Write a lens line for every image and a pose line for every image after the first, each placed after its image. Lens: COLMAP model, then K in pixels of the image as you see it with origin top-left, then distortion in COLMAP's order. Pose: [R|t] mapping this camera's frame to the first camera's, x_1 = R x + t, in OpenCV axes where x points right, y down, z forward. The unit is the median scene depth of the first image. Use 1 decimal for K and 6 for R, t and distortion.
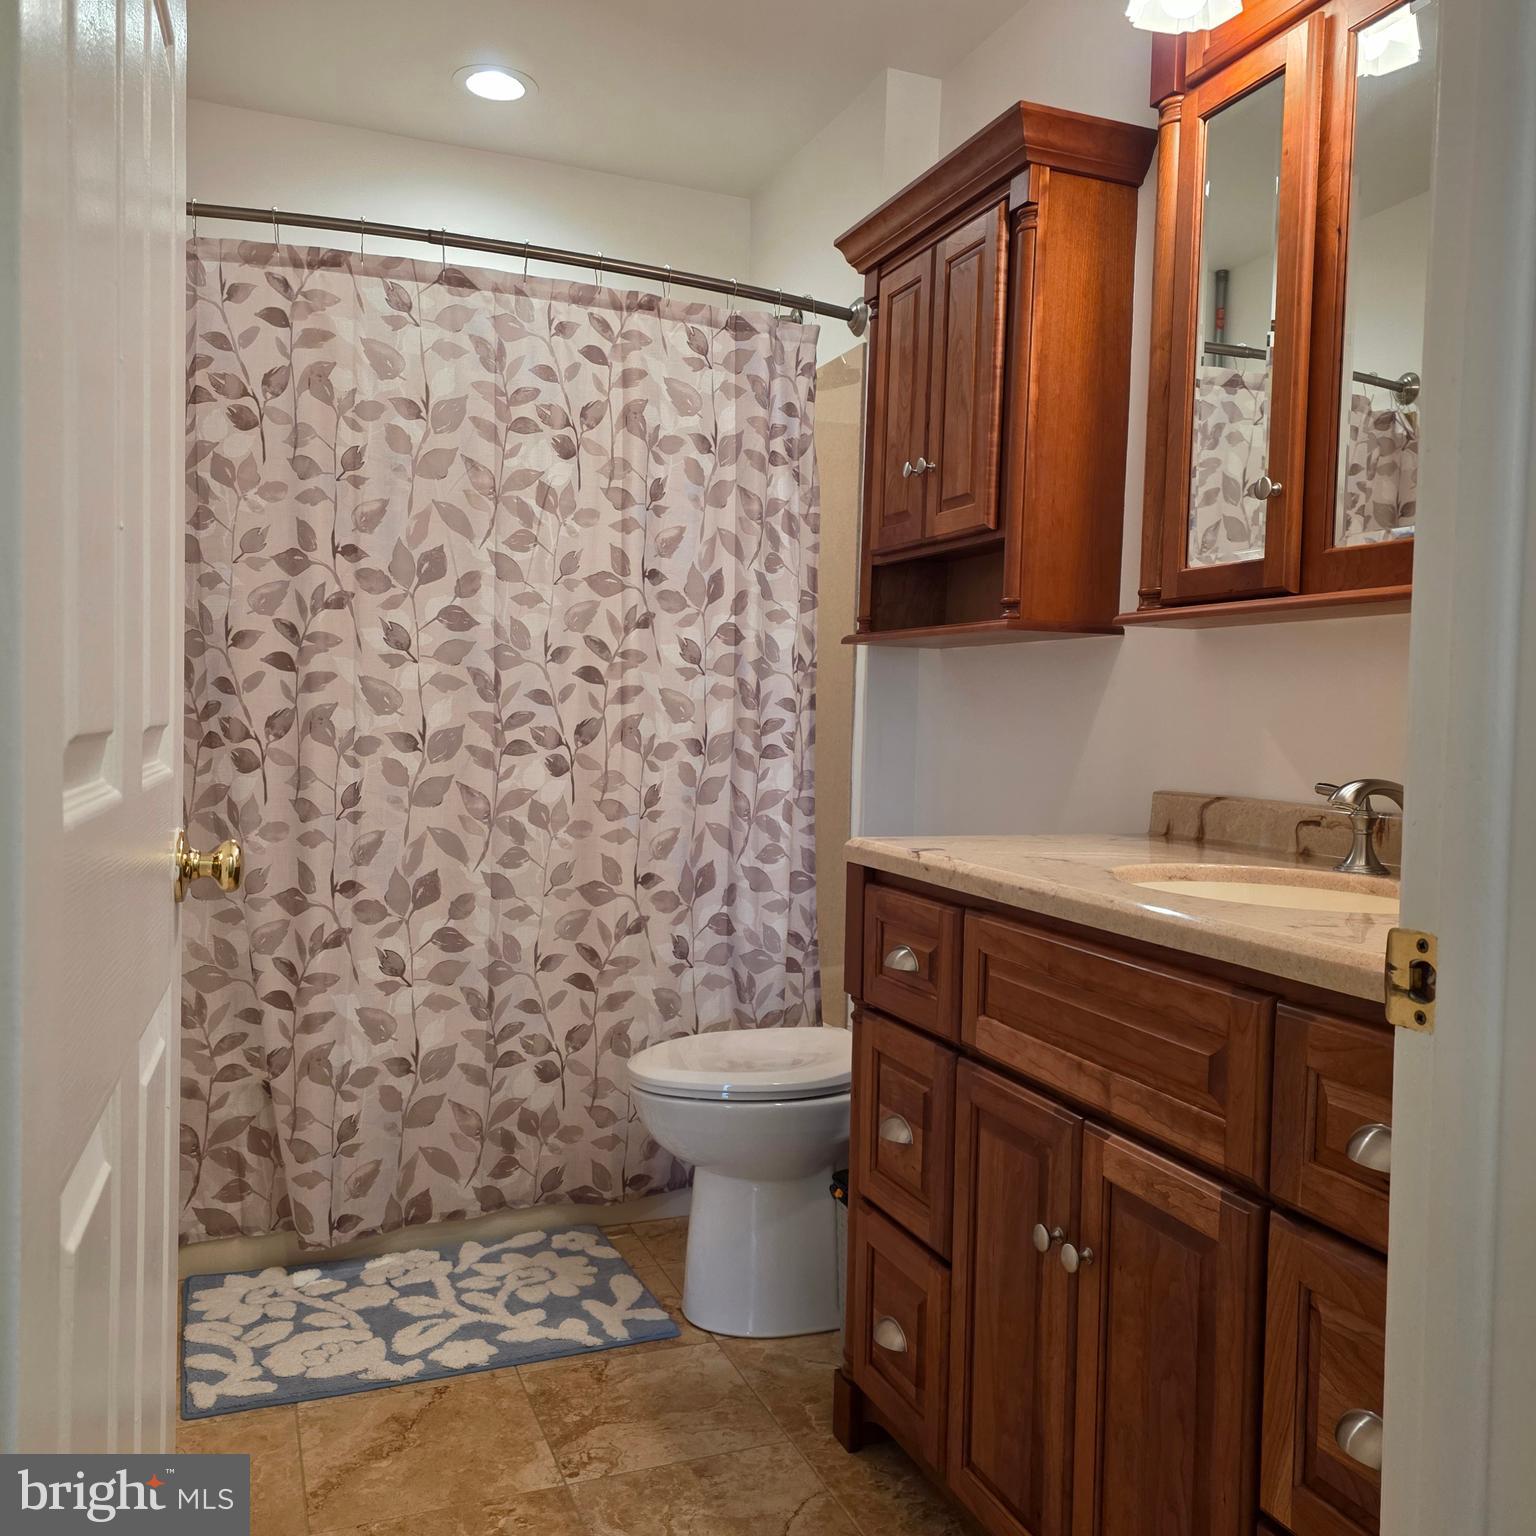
lens RADIAL K [[1353.6, 0, 770.7], [0, 1353.6, 802.0], [0, 0, 1]] dist [0.109389, -0.117154]
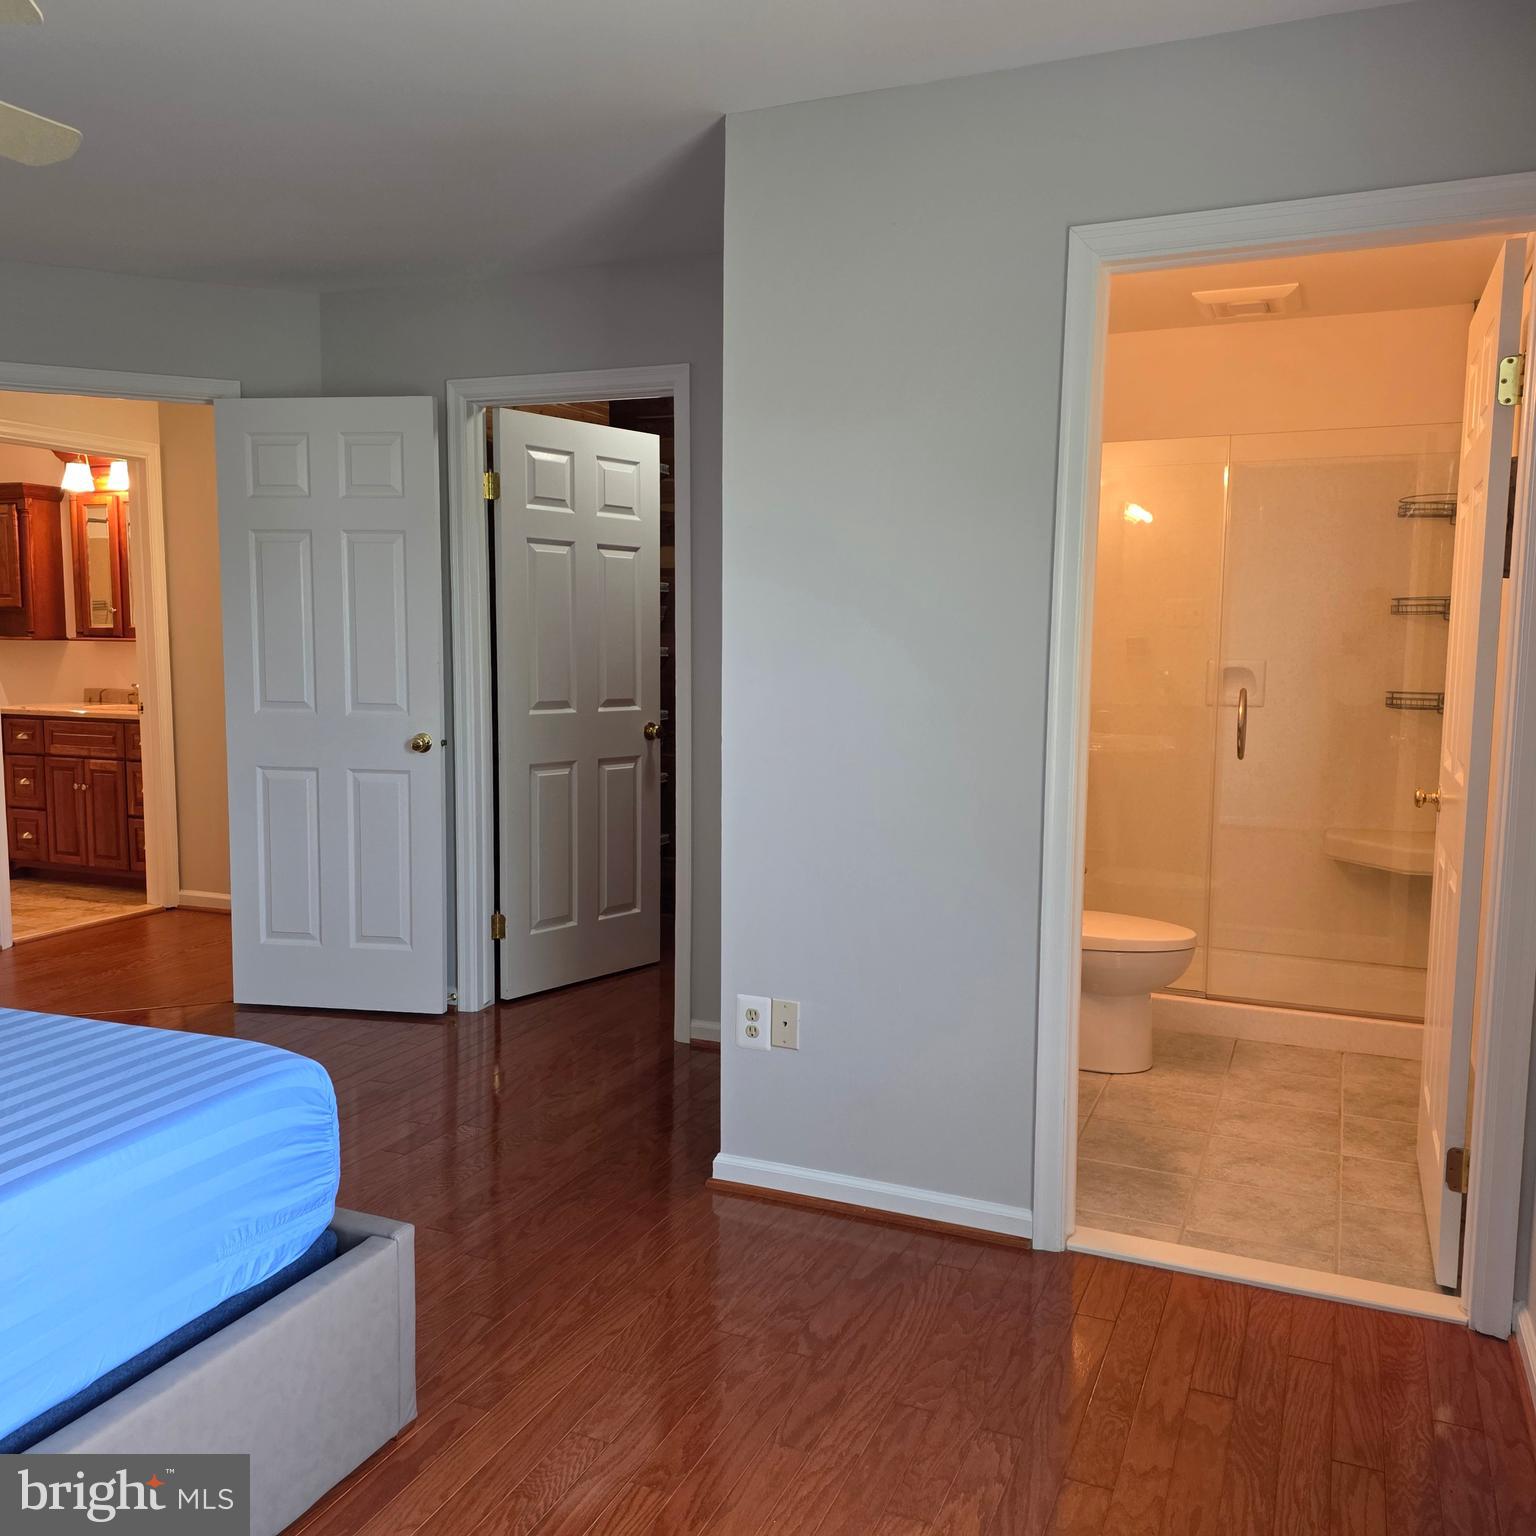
lens RADIAL K [[1353.6, 0, 758.9], [0, 1353.6, 761.0], [0, 0, 1]] dist [0.109389, -0.117154]
pose [[0.709436, -0.087360, 0.699335, -1.075562], [0.054131, 0.996111, 0.069521, 0.027682], [-0.702688, -0.011465, 0.711405, -2.979896]]
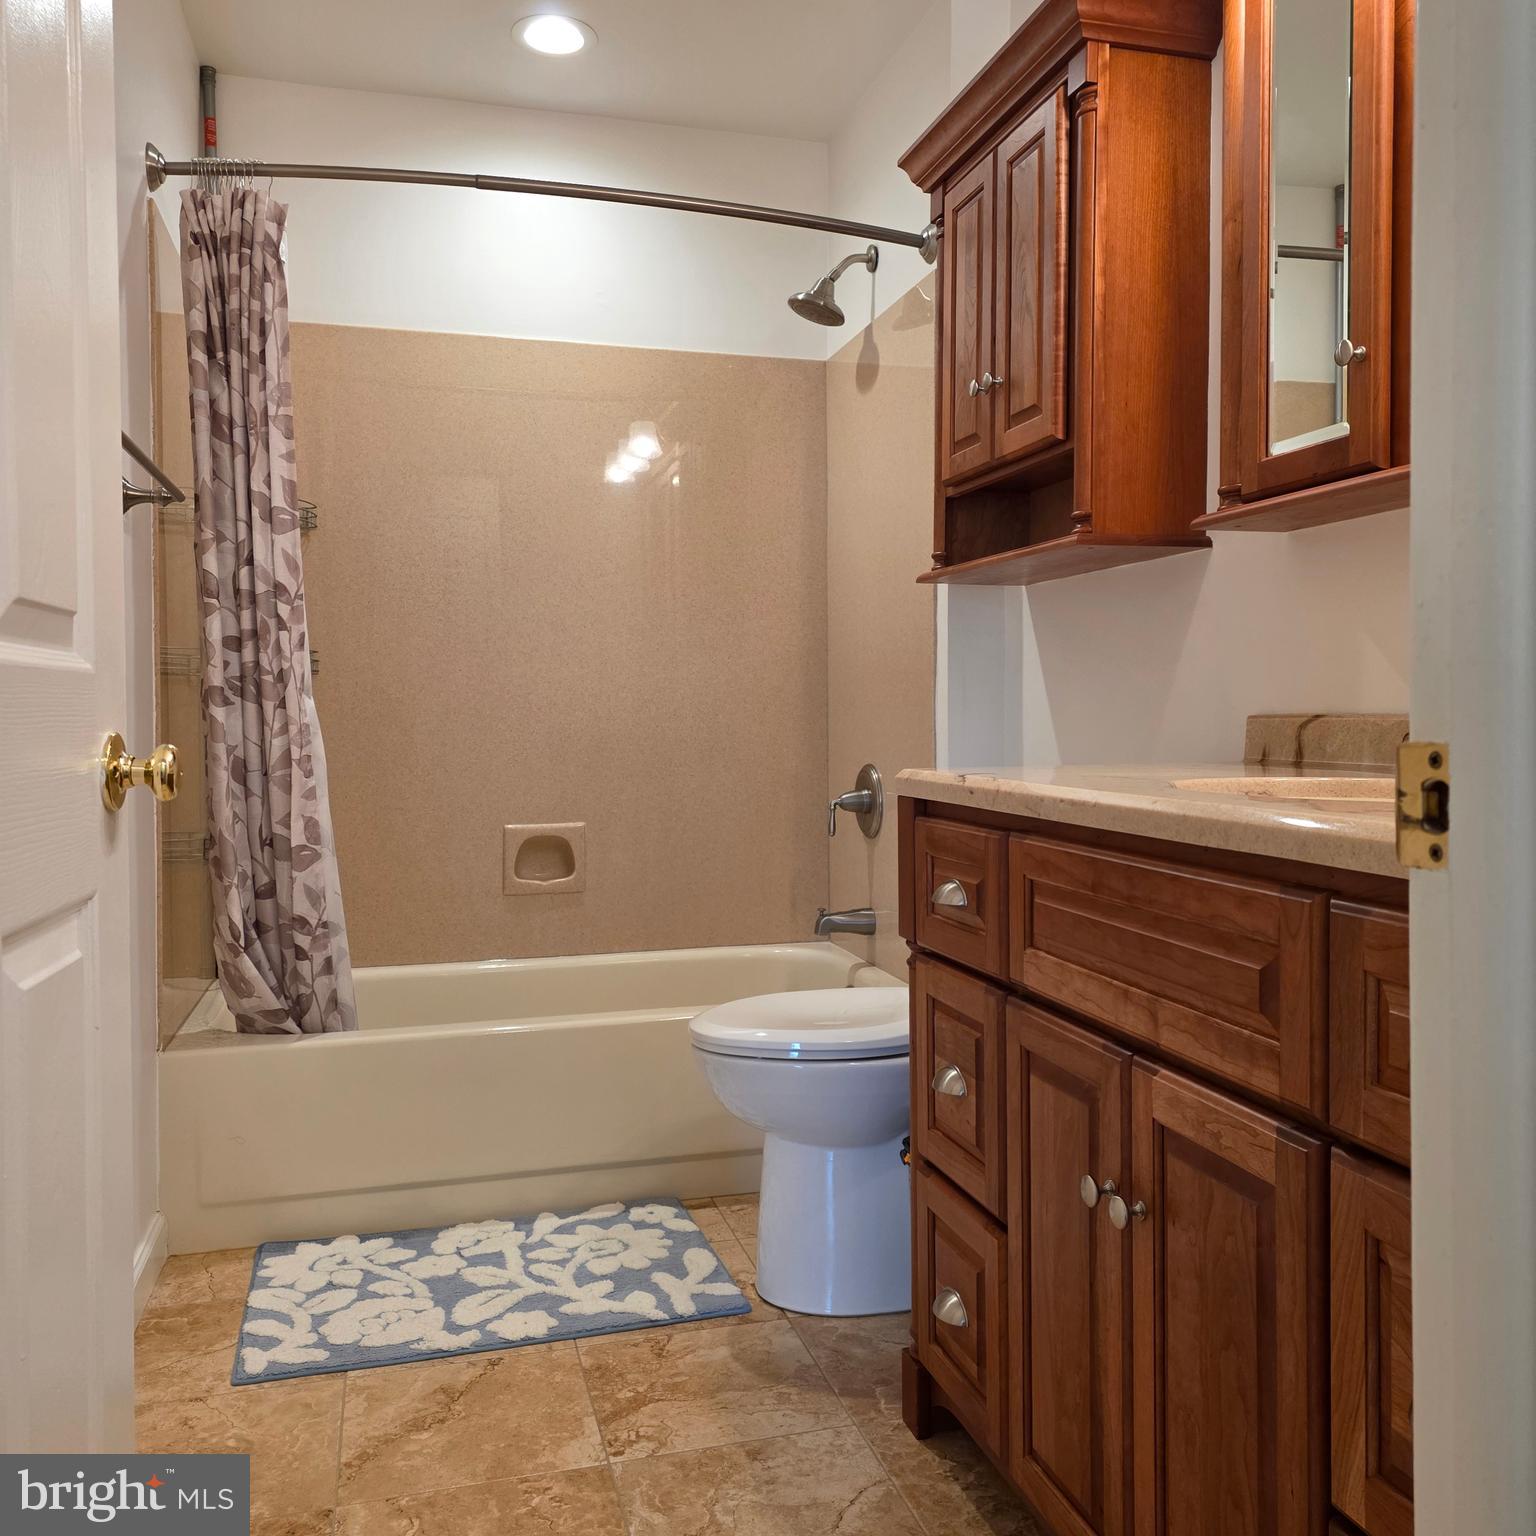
lens RADIAL K [[1353.6, 0, 761.9], [0, 1353.6, 764.6], [0, 0, 1]] dist [0.109389, -0.117154]
pose [[0.993449, -0.026343, -0.111203, 0.071323], [0.023870, 0.999439, -0.023514, 0.045580], [0.111760, 0.020705, 0.993520, 0.072370]]
